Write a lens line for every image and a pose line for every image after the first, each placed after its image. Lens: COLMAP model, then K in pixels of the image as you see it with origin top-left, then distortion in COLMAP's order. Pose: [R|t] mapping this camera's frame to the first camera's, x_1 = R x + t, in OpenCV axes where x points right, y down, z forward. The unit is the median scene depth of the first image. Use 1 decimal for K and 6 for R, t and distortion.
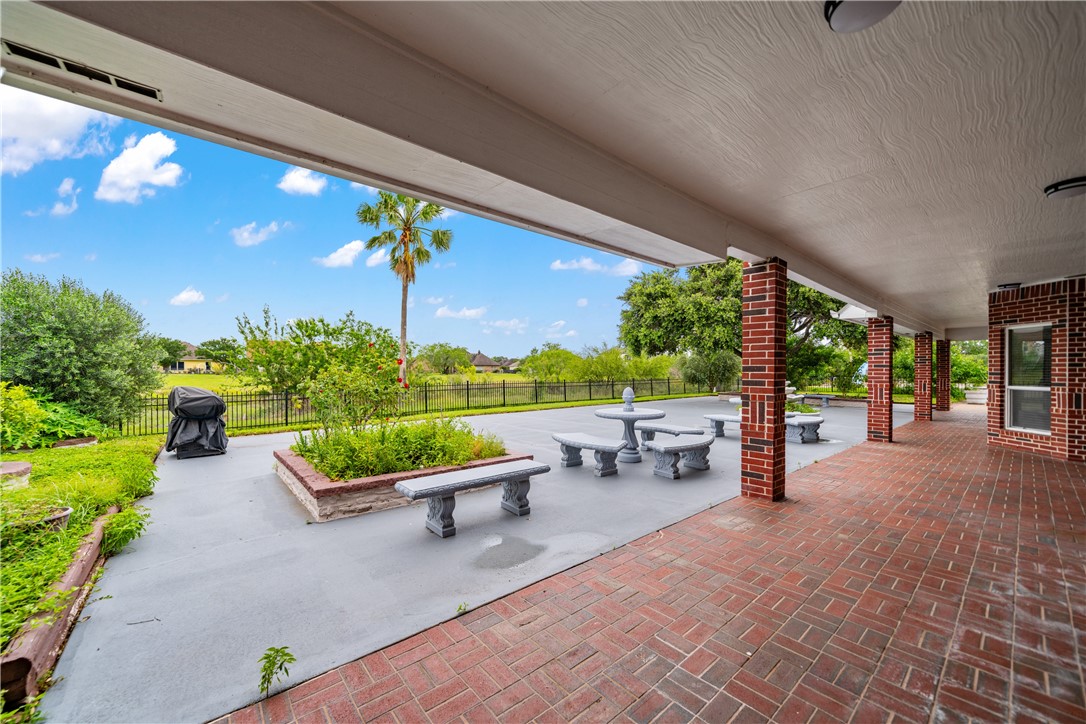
lens RADIAL K [[399.5, 0, 539.6], [0, 399.5, 366.6], [0, 0, 1]] dist [-0.007317, 0.000461]
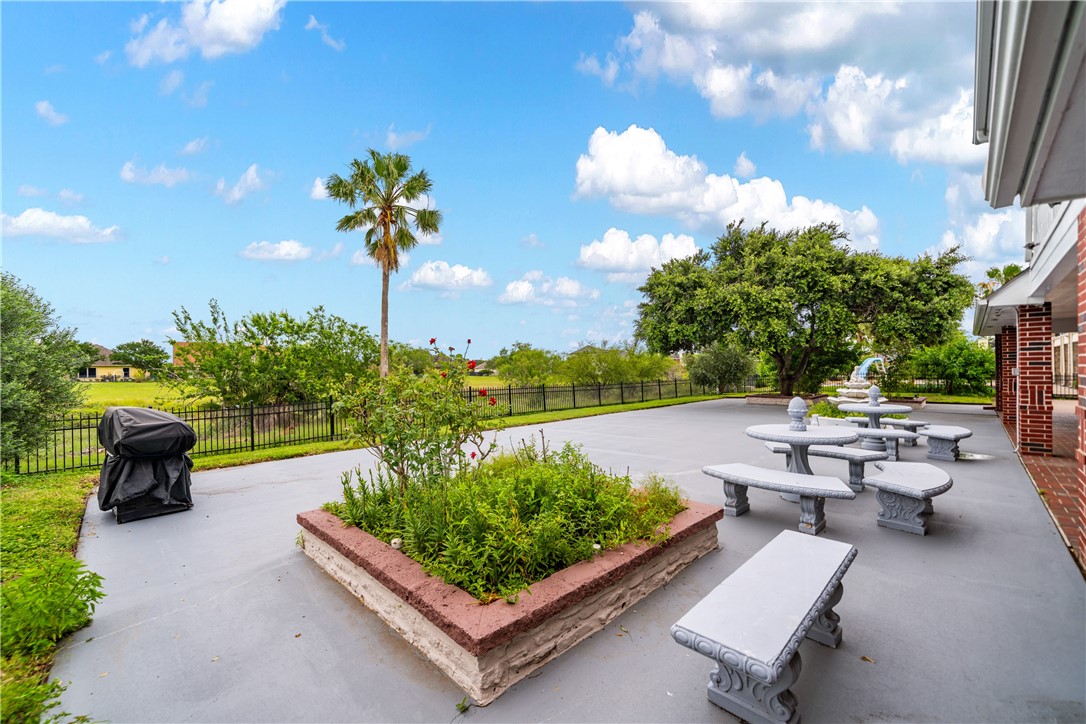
lens RADIAL K [[429.6, 0, 544.0], [0, 429.6, 365.9], [0, 0, 1]] dist [-0.001322, 0.000005]
pose [[0.996954, -0.012227, 0.077032, -0.093835], [0.012613, 0.999910, -0.004527, -0.002035], [-0.076970, 0.005485, 0.997018, 0.087306]]
